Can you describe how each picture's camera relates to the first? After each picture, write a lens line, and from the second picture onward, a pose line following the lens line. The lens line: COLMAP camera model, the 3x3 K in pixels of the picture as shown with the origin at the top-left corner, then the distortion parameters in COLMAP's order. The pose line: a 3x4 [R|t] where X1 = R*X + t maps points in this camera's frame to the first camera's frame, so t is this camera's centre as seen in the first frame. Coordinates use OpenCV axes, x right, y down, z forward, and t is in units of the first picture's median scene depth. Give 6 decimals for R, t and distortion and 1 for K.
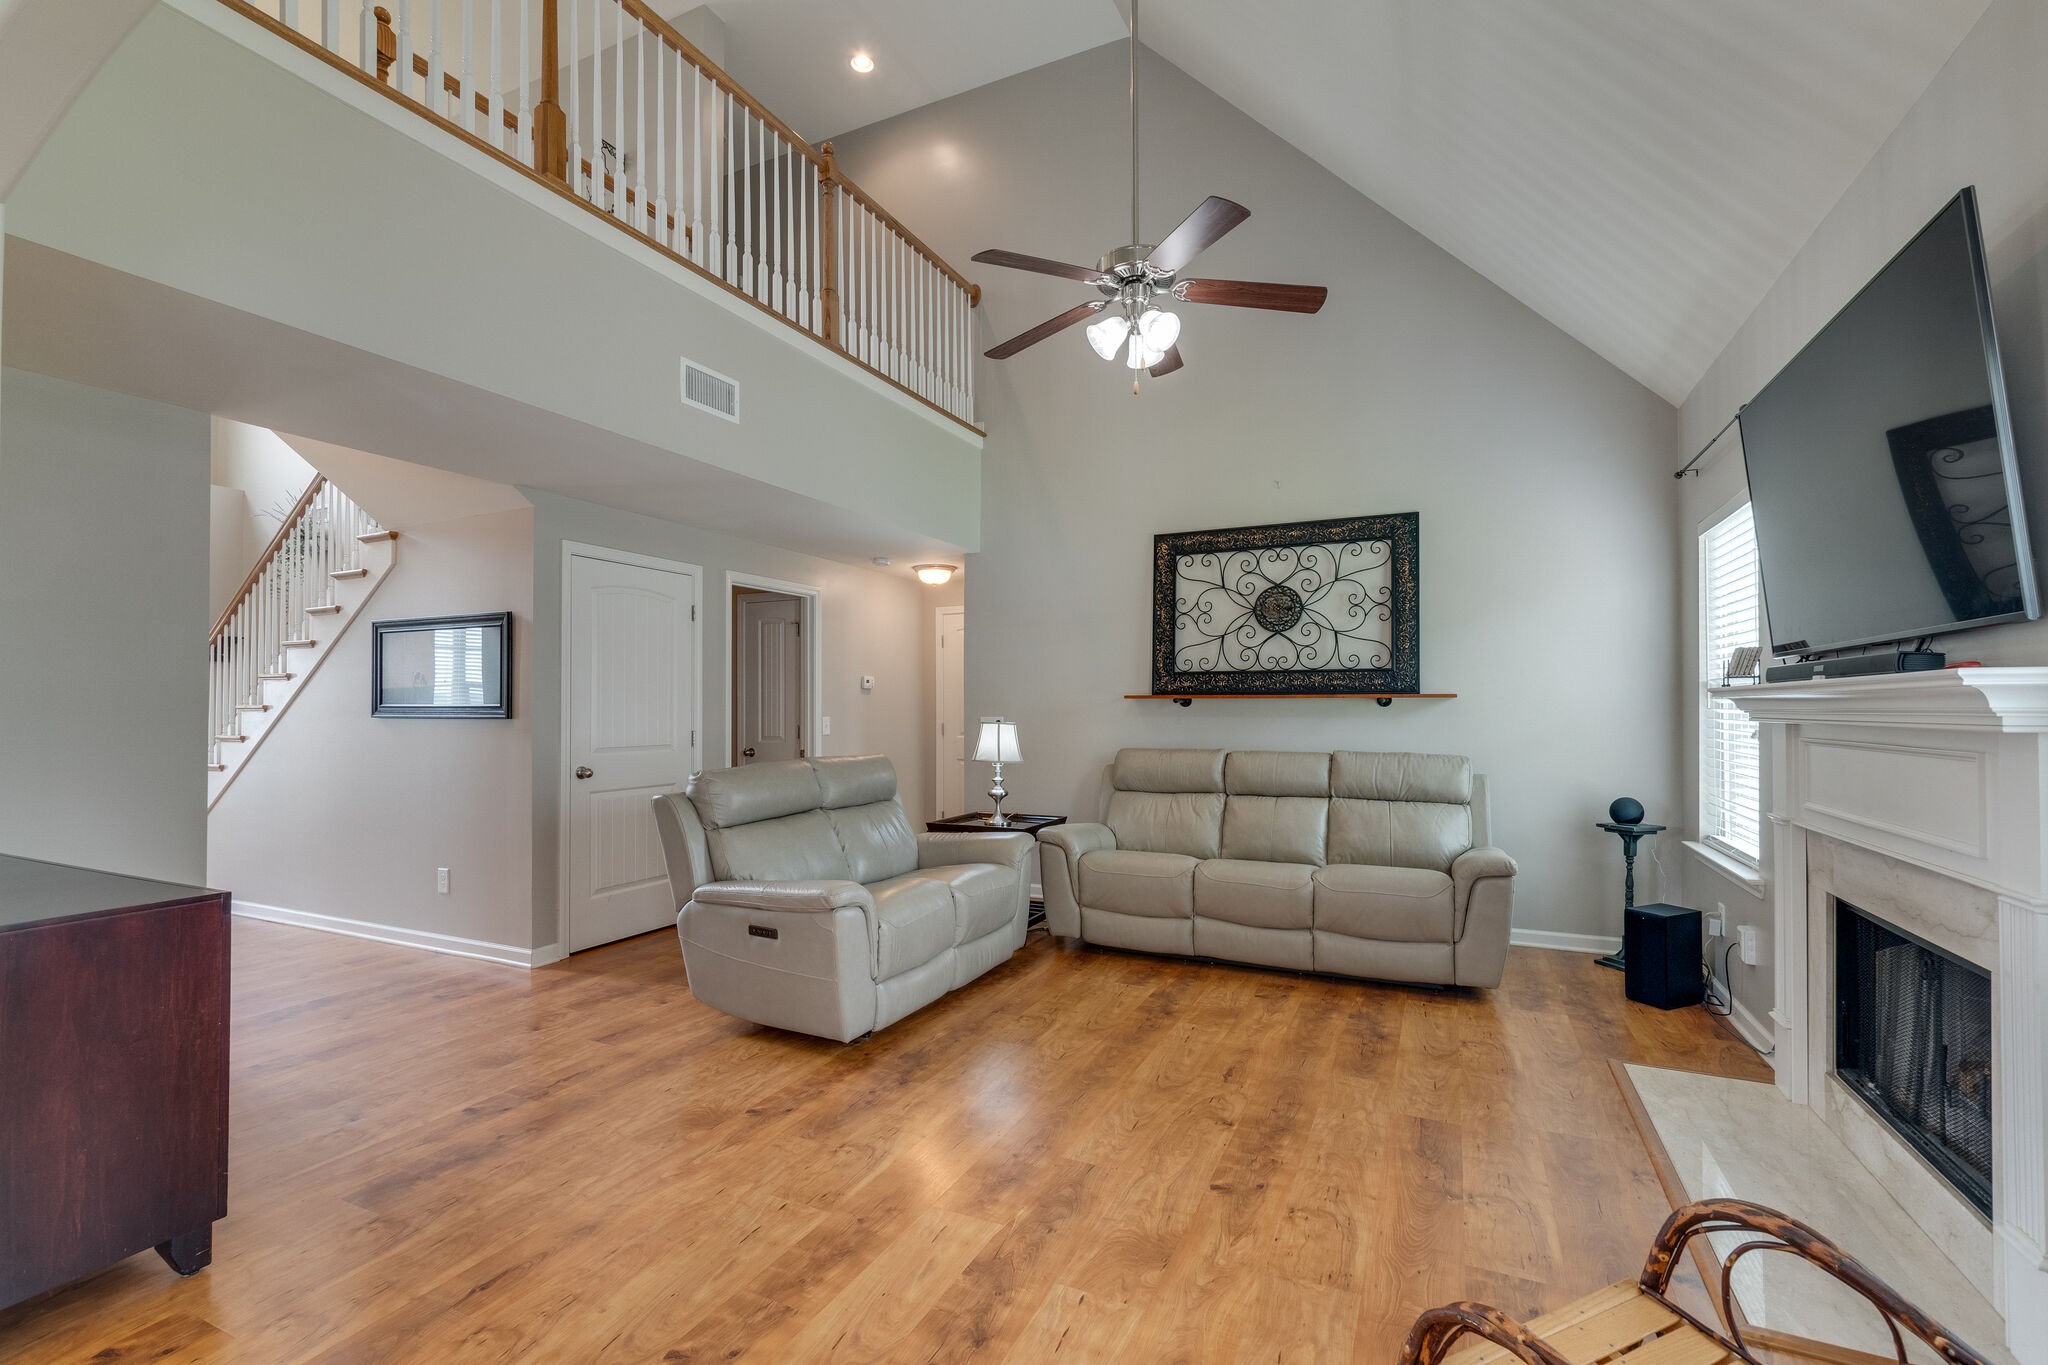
lens RADIAL K [[904.6, 0, 1006.9], [0, 904.6, 696.5], [0, 0, 1]] dist [-0.004273, -0.000198]
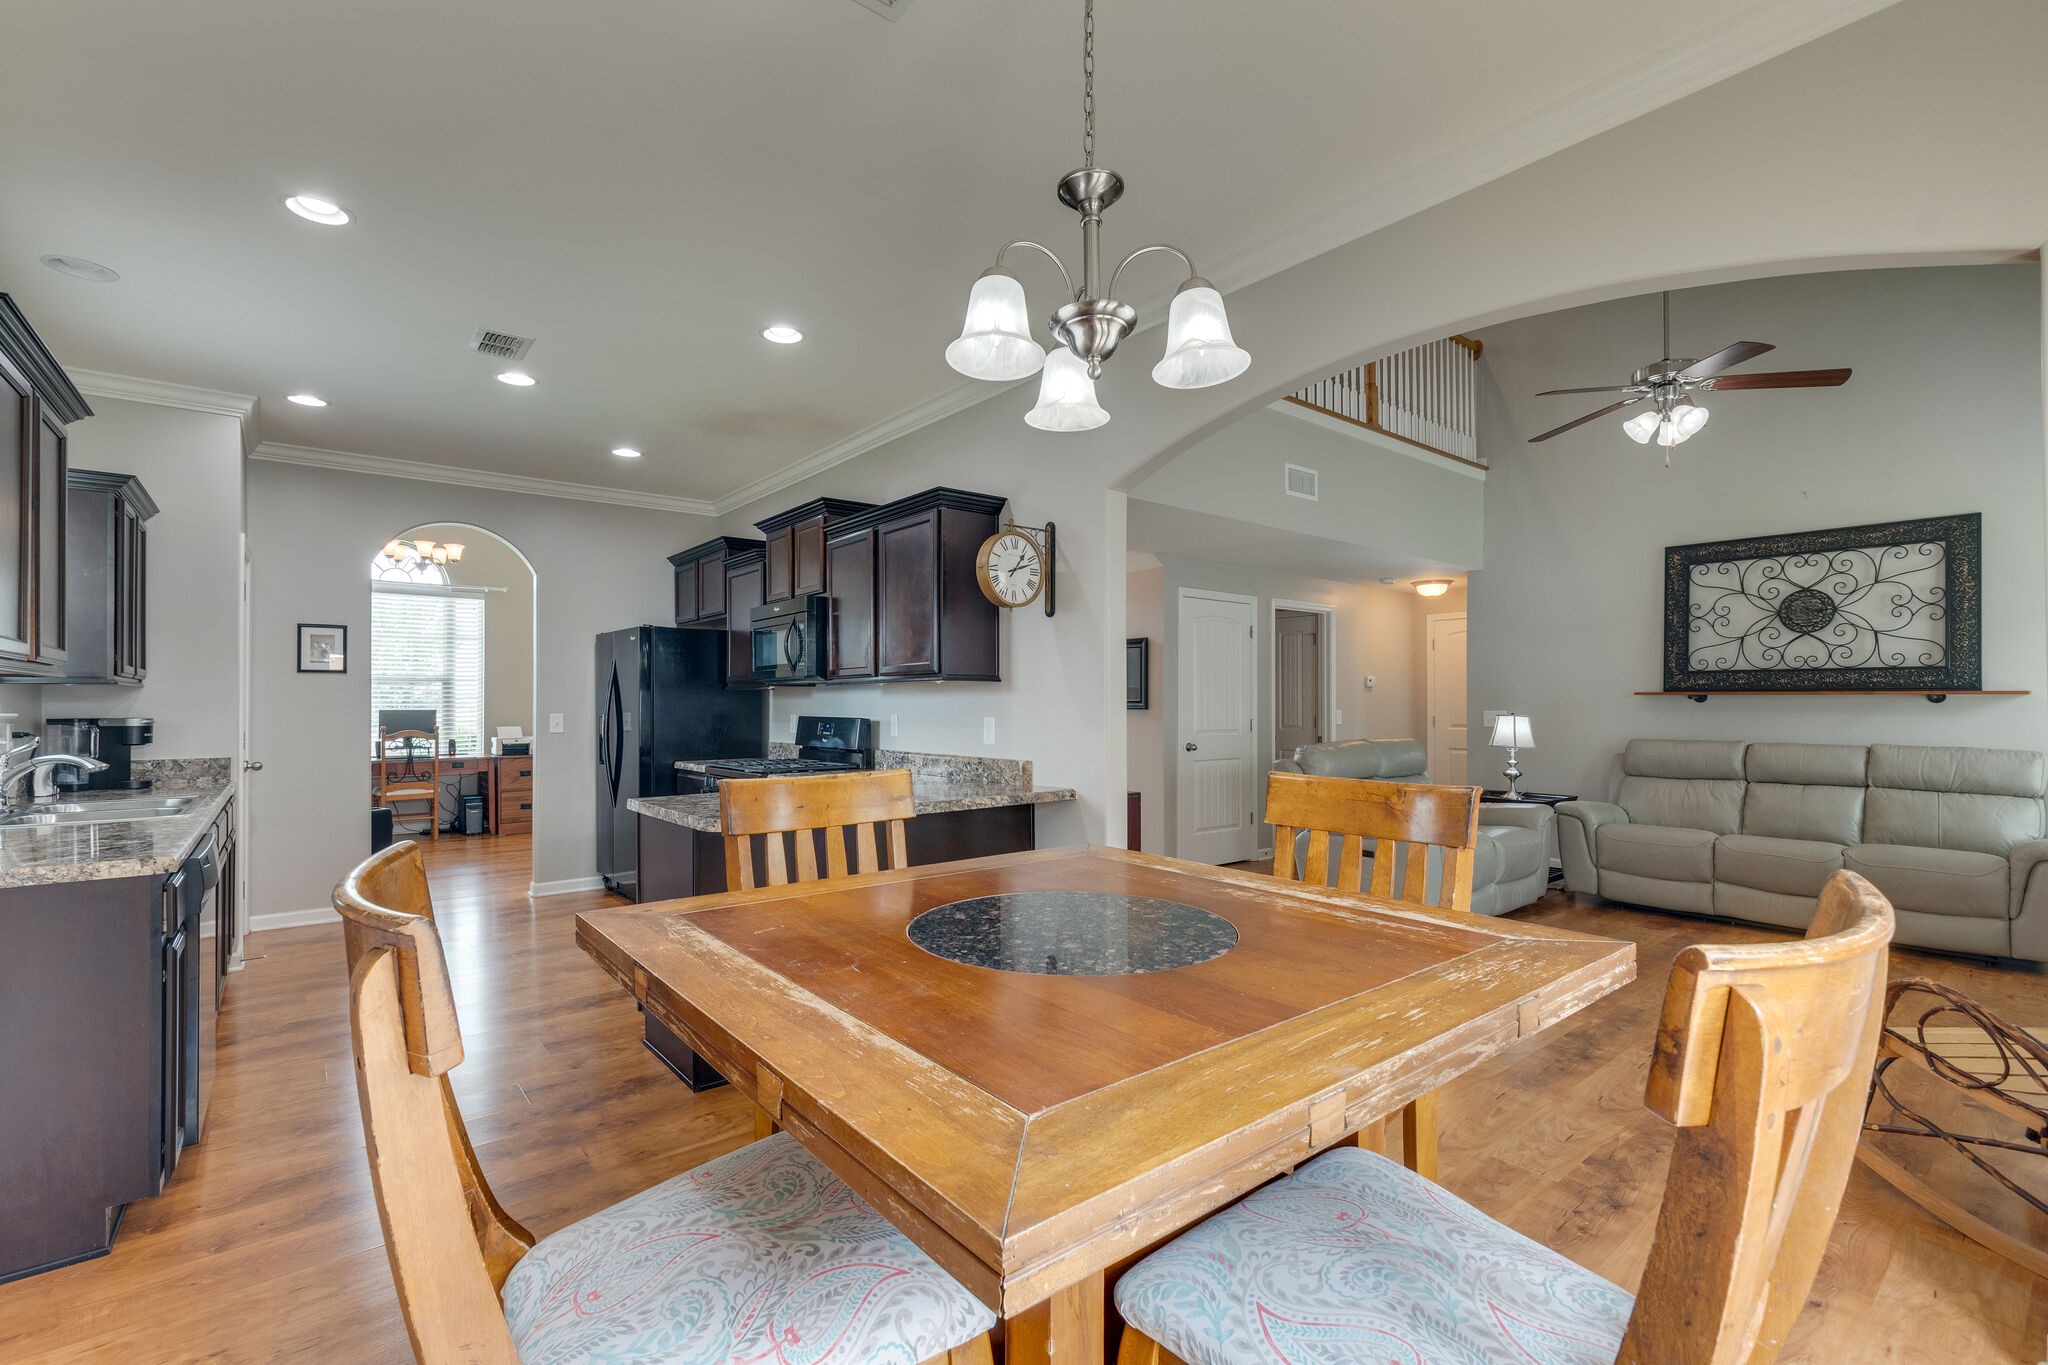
lens RADIAL K [[904.6, 0, 1014.3], [0, 904.6, 692.2], [0, 0, 1]] dist [-0.004273, -0.000198]
pose [[0.906519, -0.002573, -0.422157, -0.104937], [0.002999, 0.999995, 0.000344, -0.004435], [0.422154, -0.001578, 0.906523, -0.381145]]
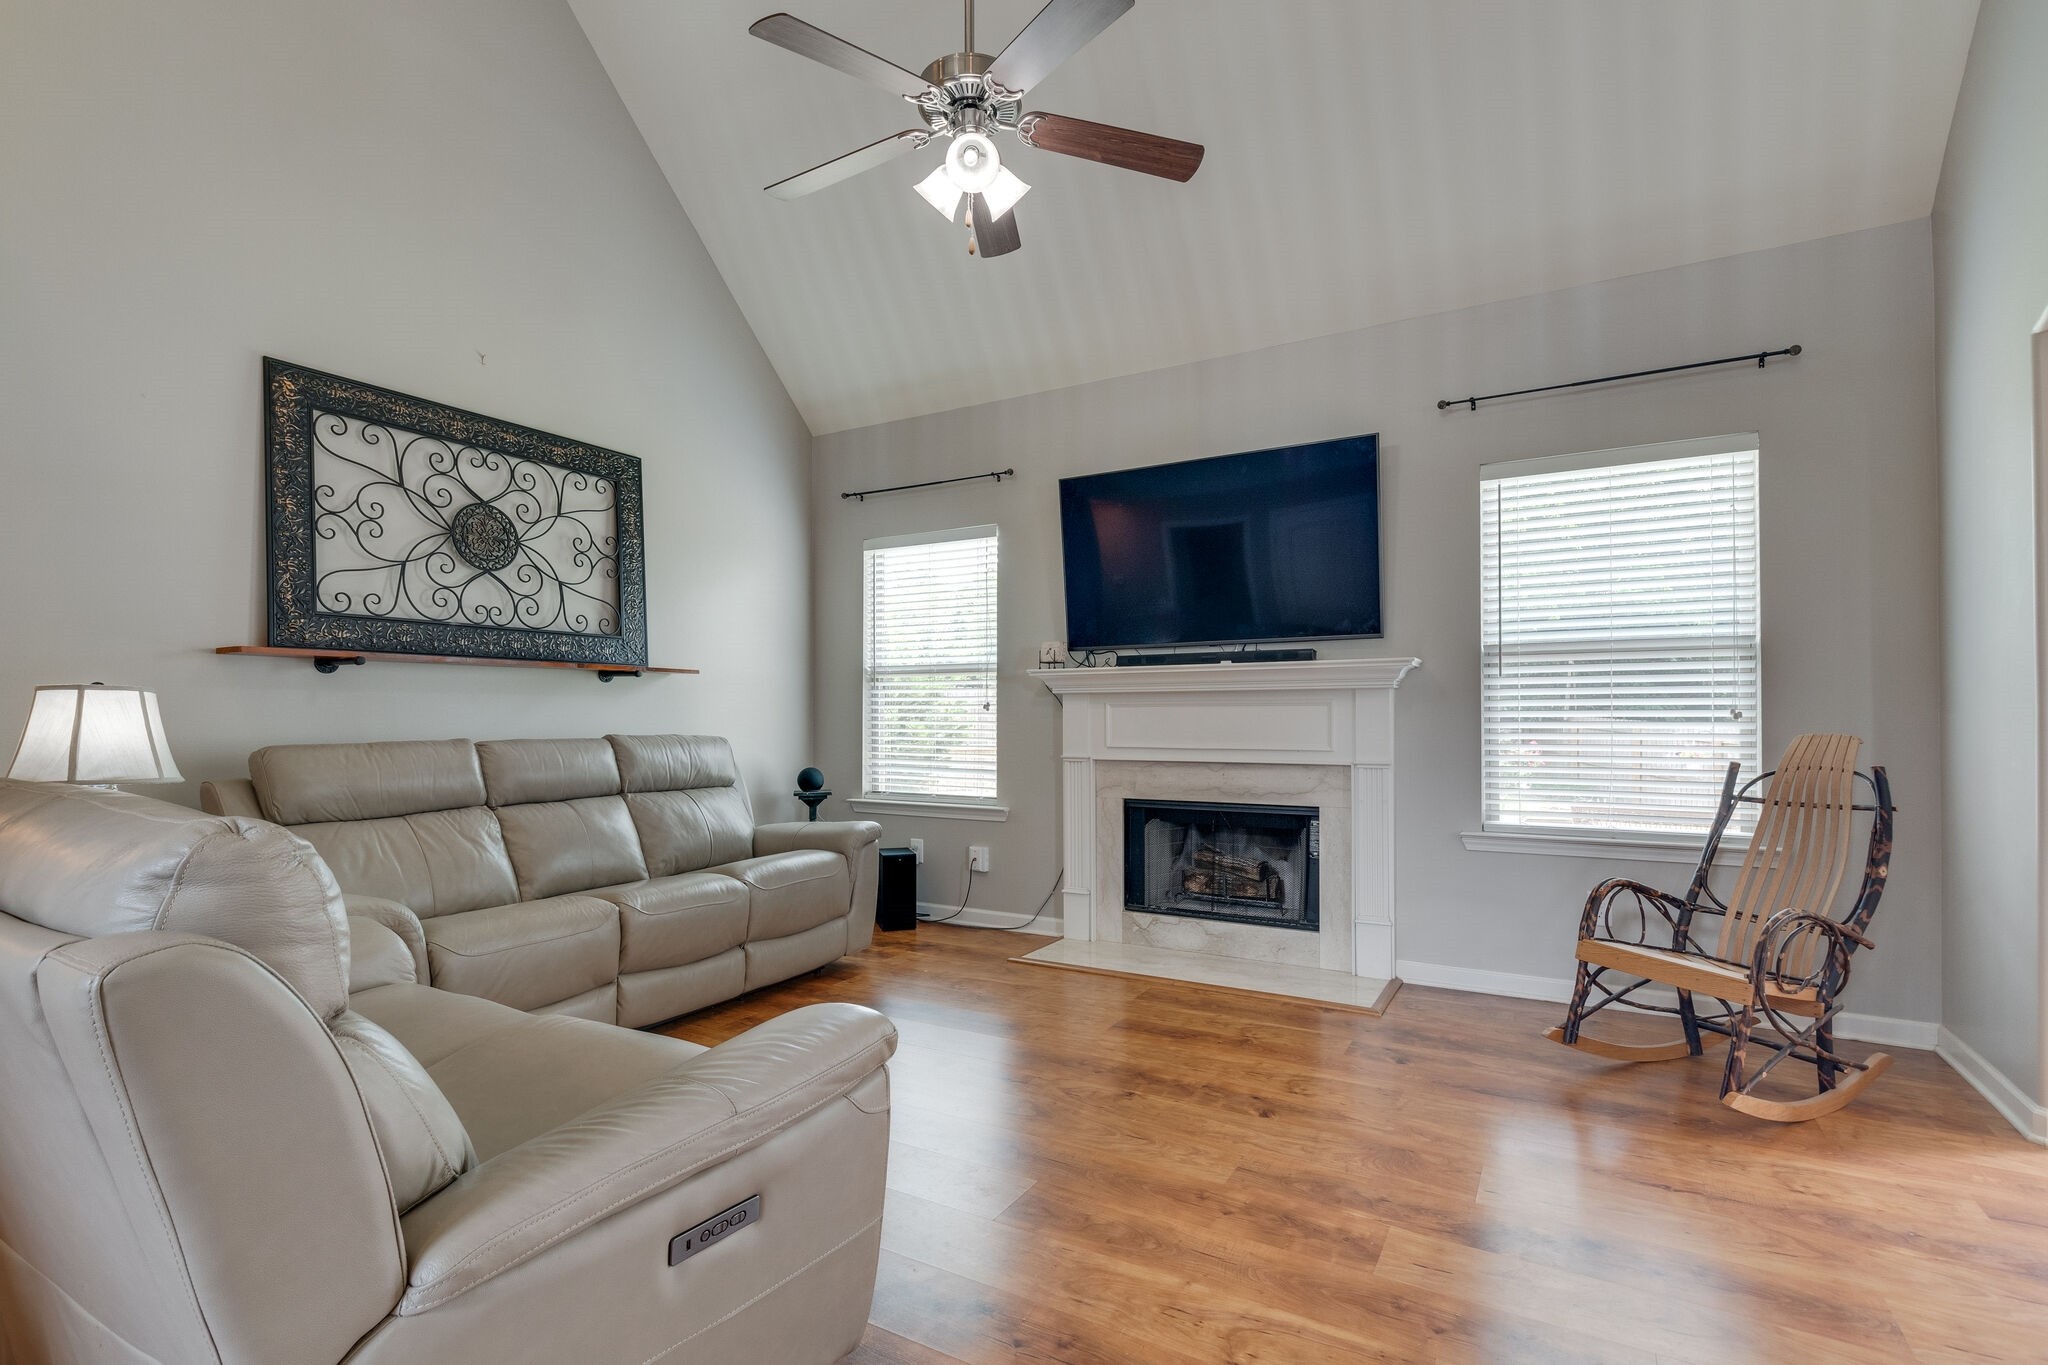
lens RADIAL K [[943.6, 0, 1032.1], [0, 943.6, 703.8], [0, 0, 1]] dist [-0.000373, -0.000770]
pose [[0.076664, 0.010907, 0.996997, -0.410894], [-0.009944, 0.999899, -0.010174, 0.036201], [-0.997007, -0.009134, 0.076764, 0.549494]]
